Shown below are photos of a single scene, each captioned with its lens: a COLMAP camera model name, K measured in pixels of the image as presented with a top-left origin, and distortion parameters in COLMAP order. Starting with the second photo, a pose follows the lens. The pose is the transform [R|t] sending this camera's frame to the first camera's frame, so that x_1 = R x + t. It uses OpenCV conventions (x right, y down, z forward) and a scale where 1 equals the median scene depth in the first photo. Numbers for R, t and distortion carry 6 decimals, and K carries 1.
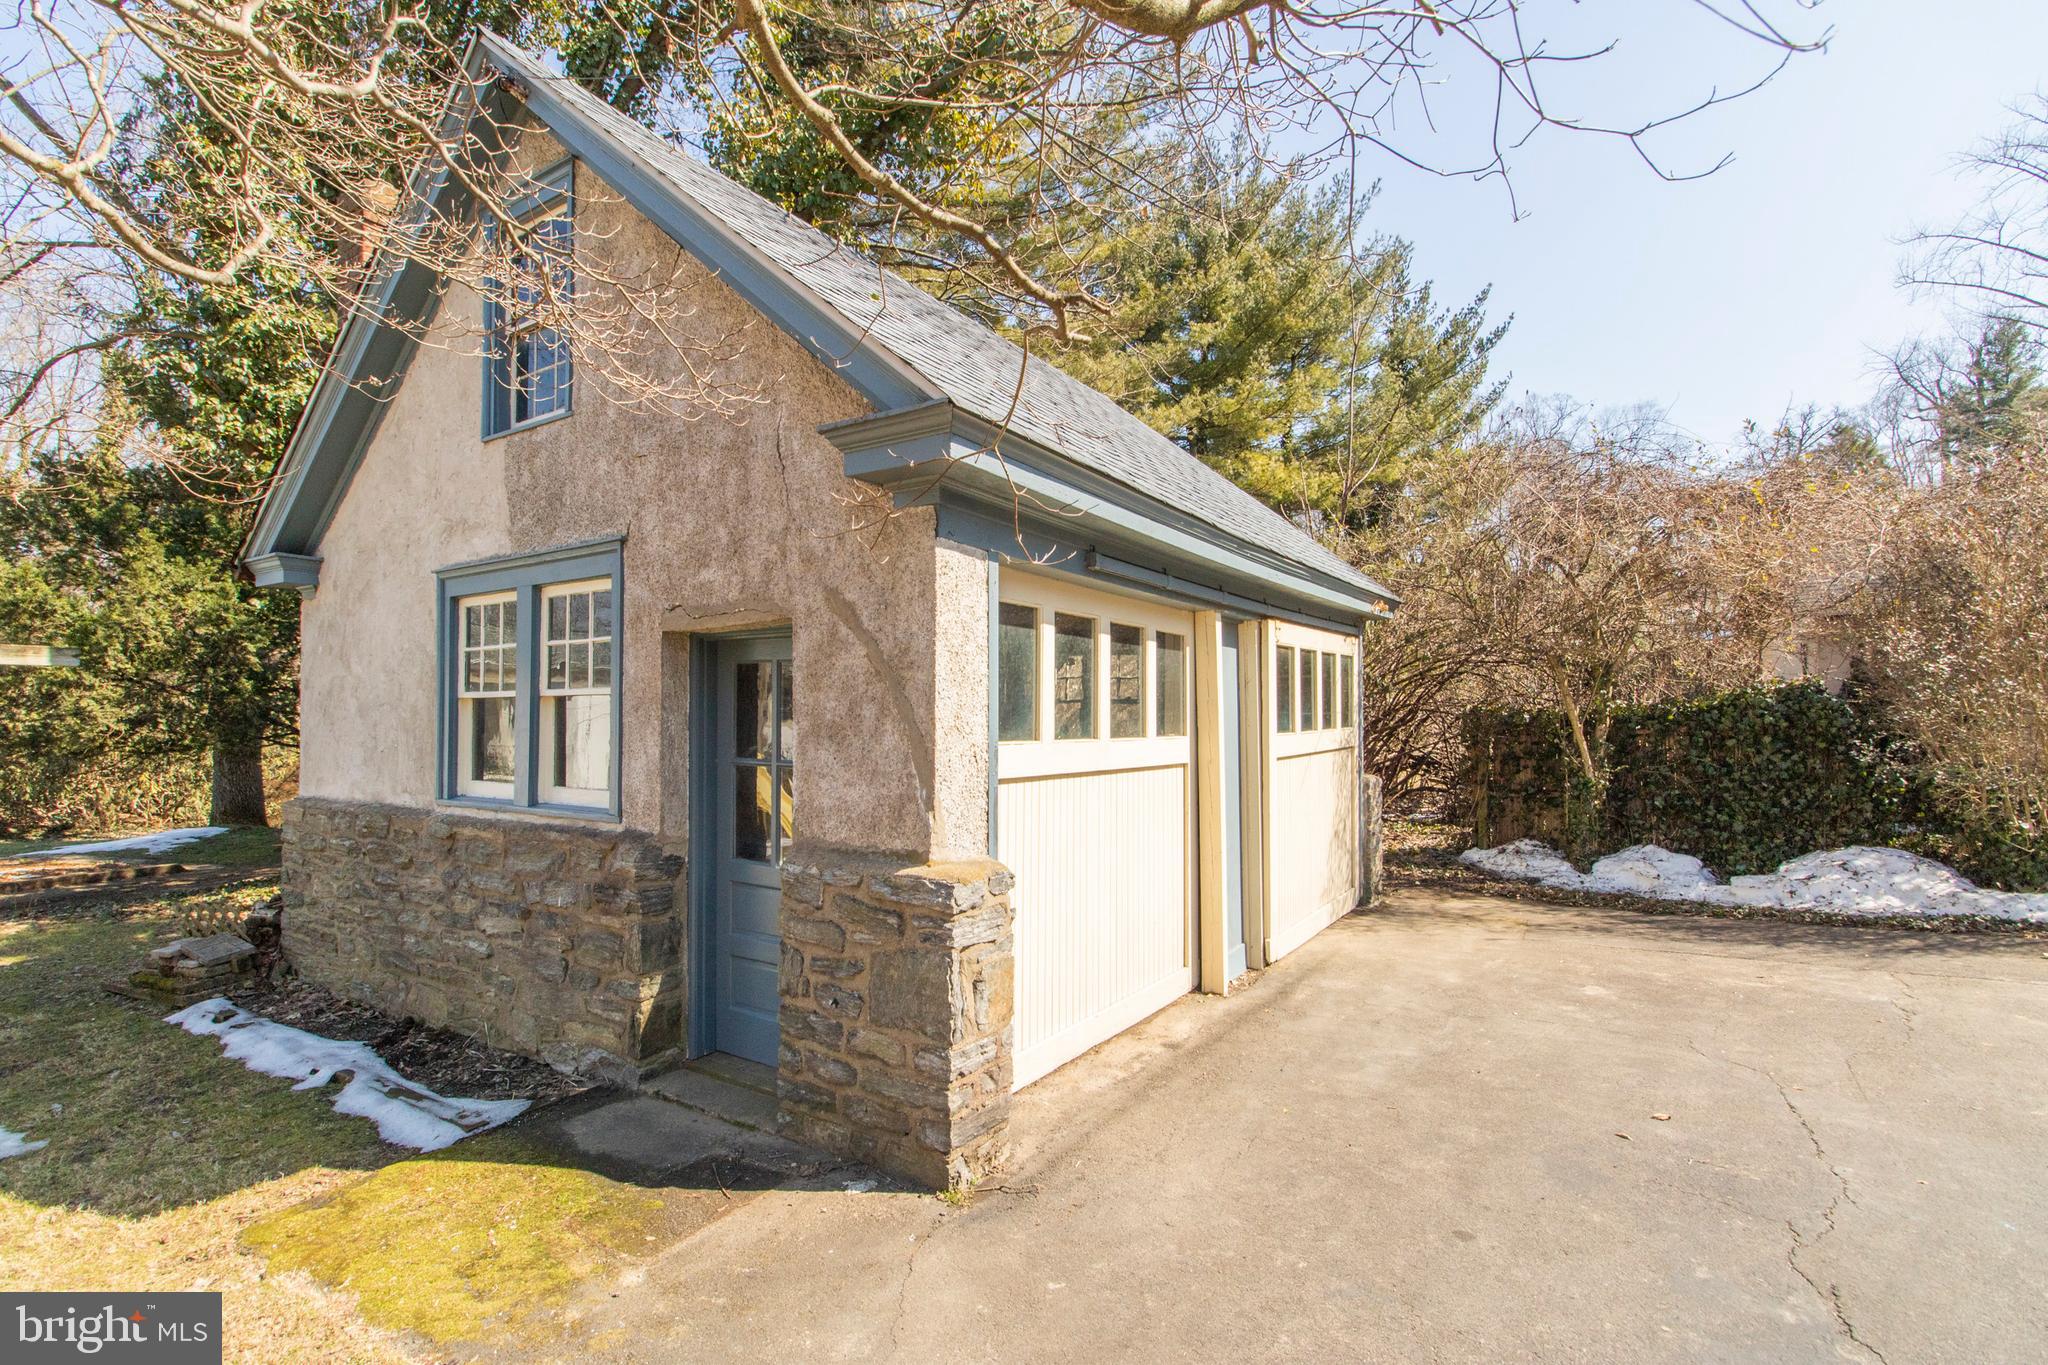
lens RADIAL K [[947.9, 0, 1030.8], [0, 947.9, 694.9], [0, 0, 1]] dist [0.001173, -0.000093]
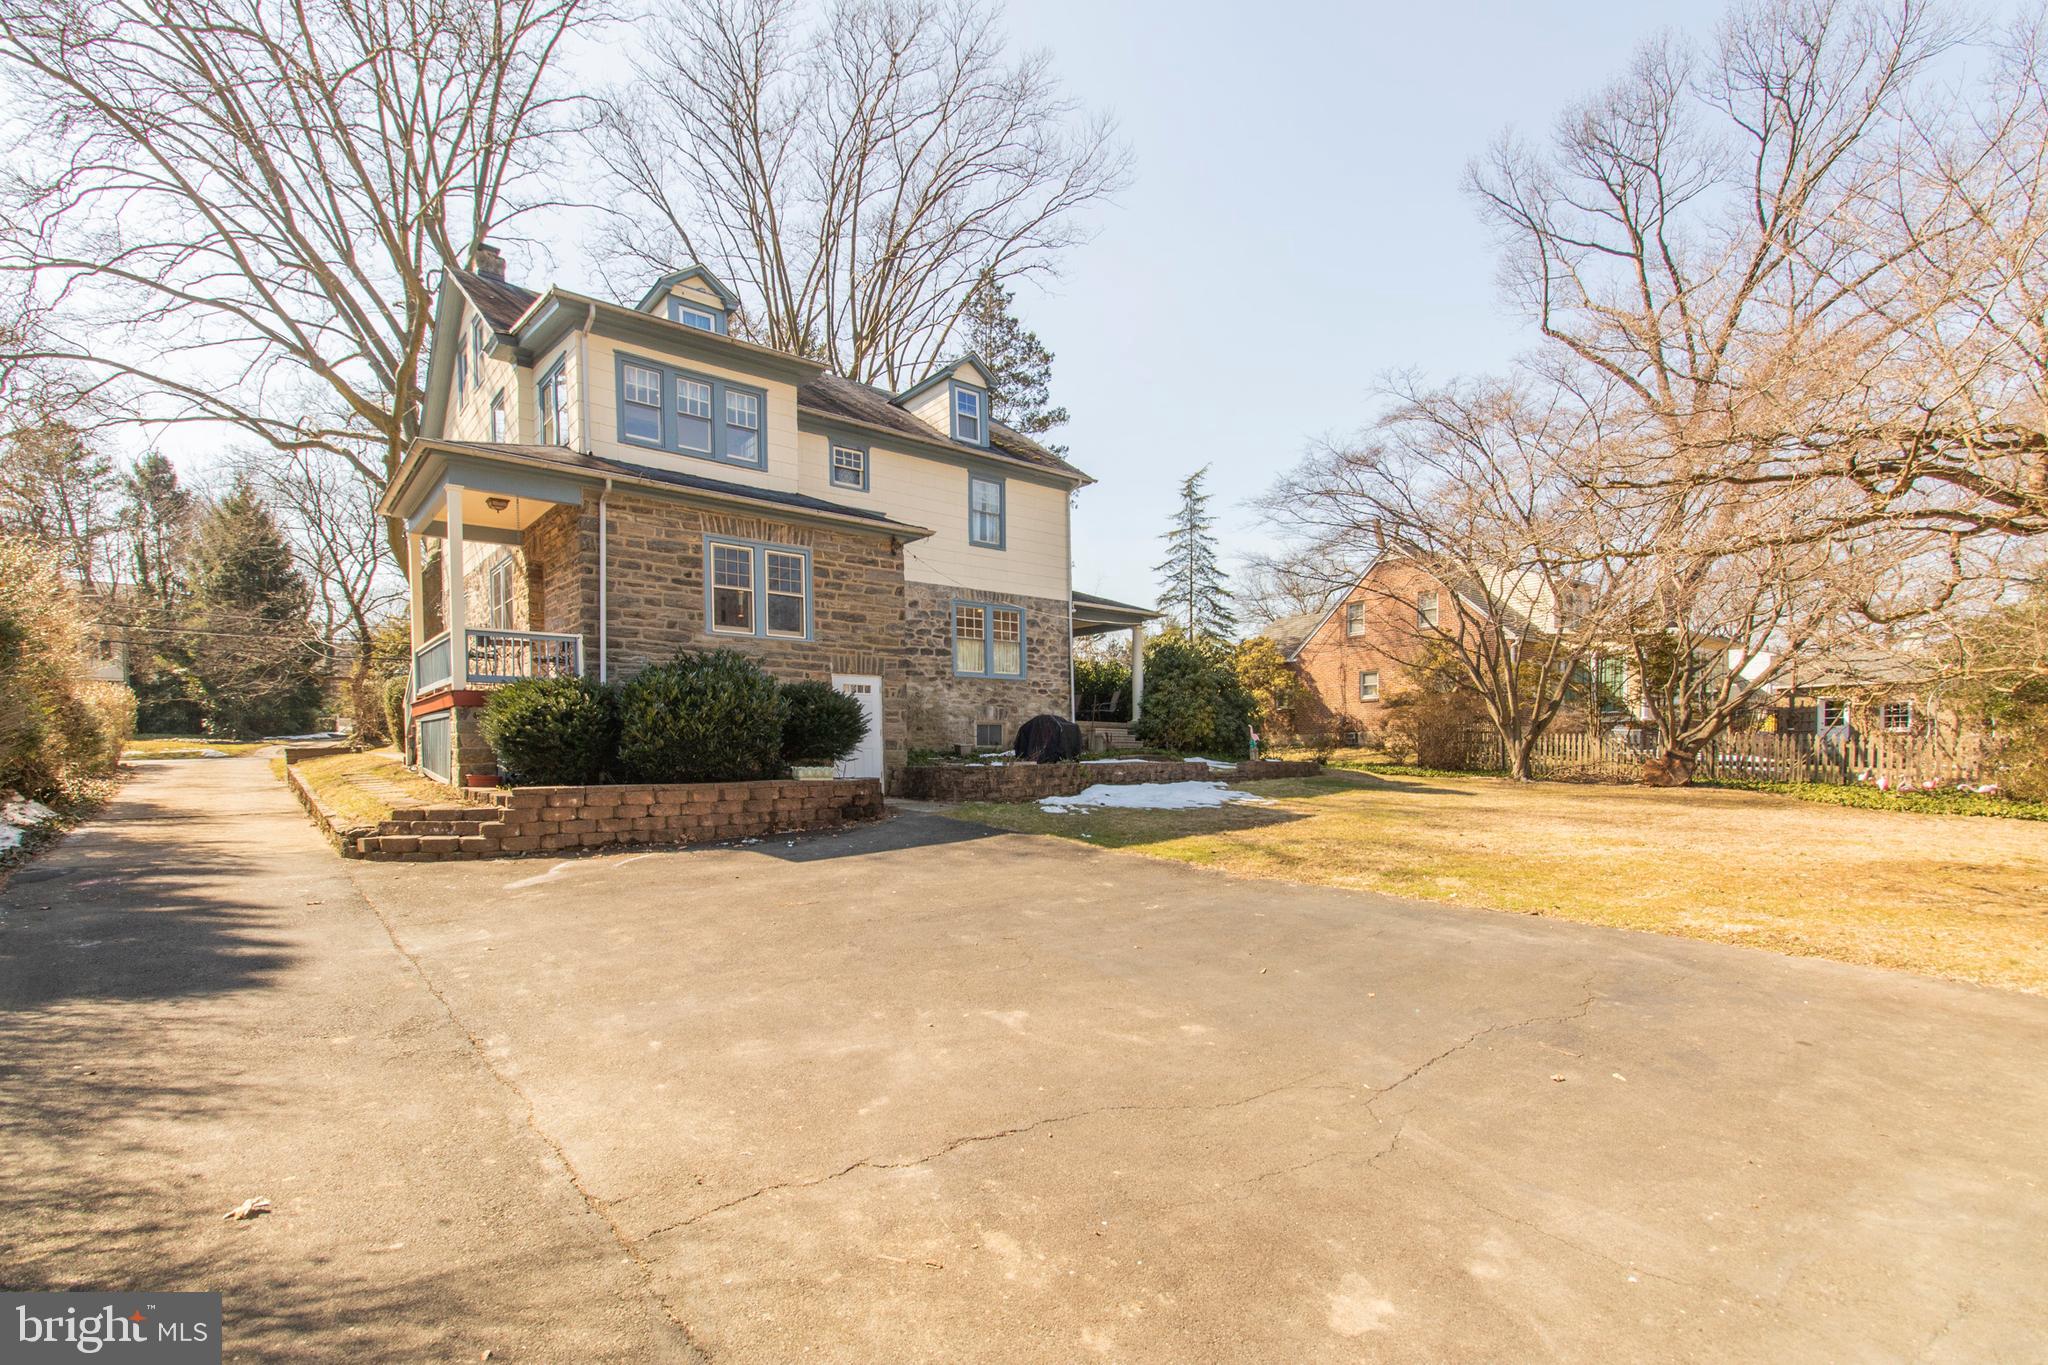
lens RADIAL K [[947.9, 0, 996.1], [0, 947.9, 782.6], [0, 0, 1]] dist [0.001173, -0.000093]
pose [[-0.948261, 0.004246, 0.317462, 0.708876], [0.005556, 0.999979, 0.003223, 0.080291], [-0.317442, 0.004820, -0.948265, 1.684545]]
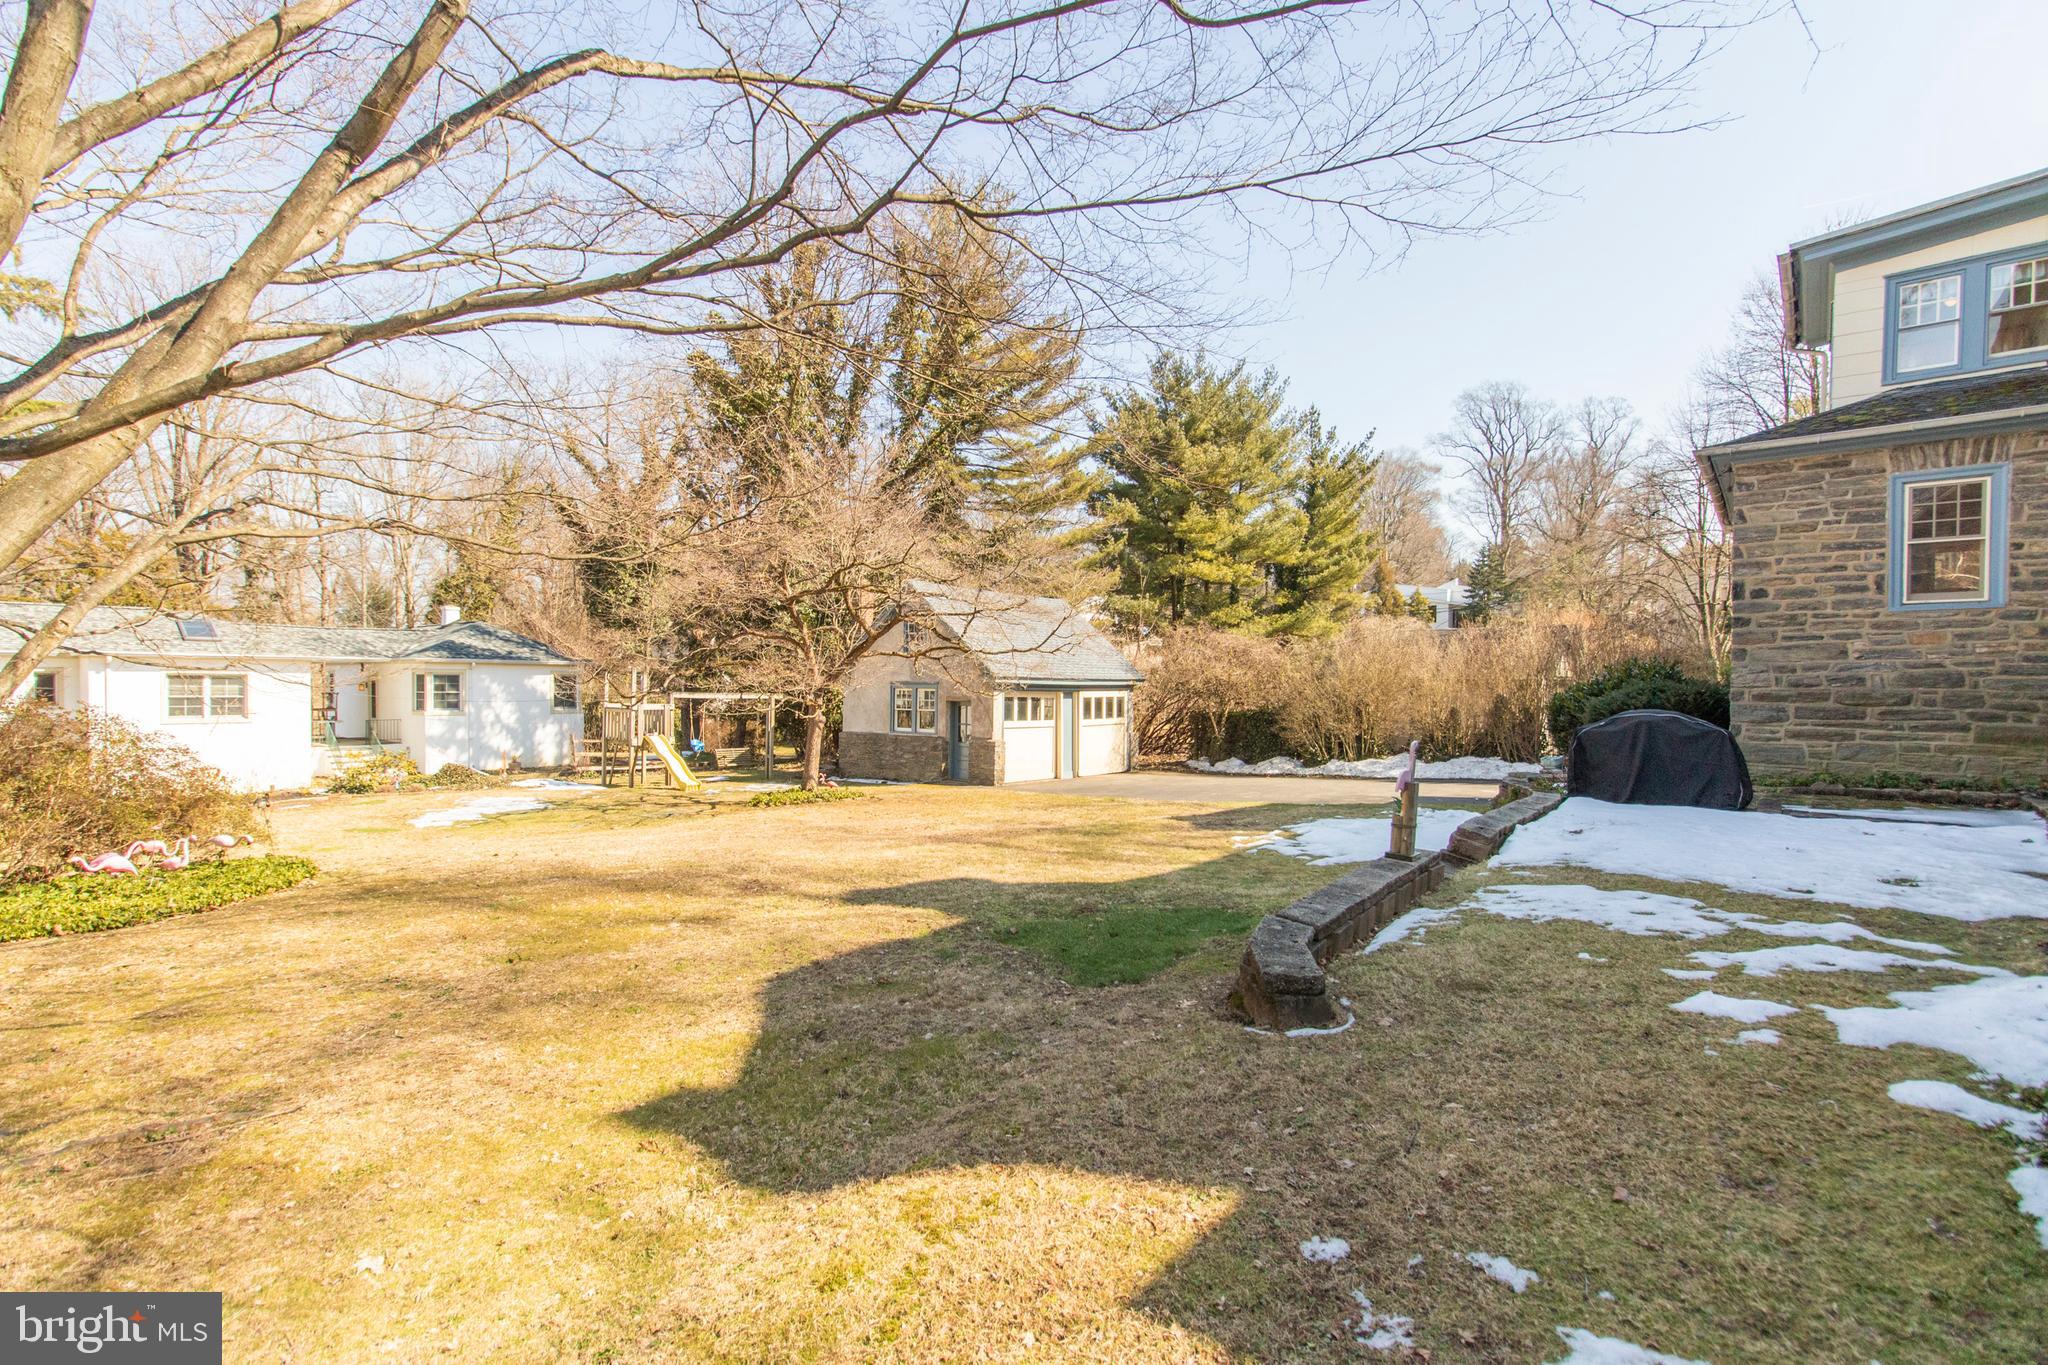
lens RADIAL K [[947.9, 0, 1017.9], [0, 947.9, 690.2], [0, 0, 1]] dist [0.001173, -0.000093]
pose [[0.992685, 0.012446, -0.120086, 0.617180], [-0.009466, 0.999634, 0.025355, -0.242174], [0.120358, -0.024032, 0.992440, -3.964495]]
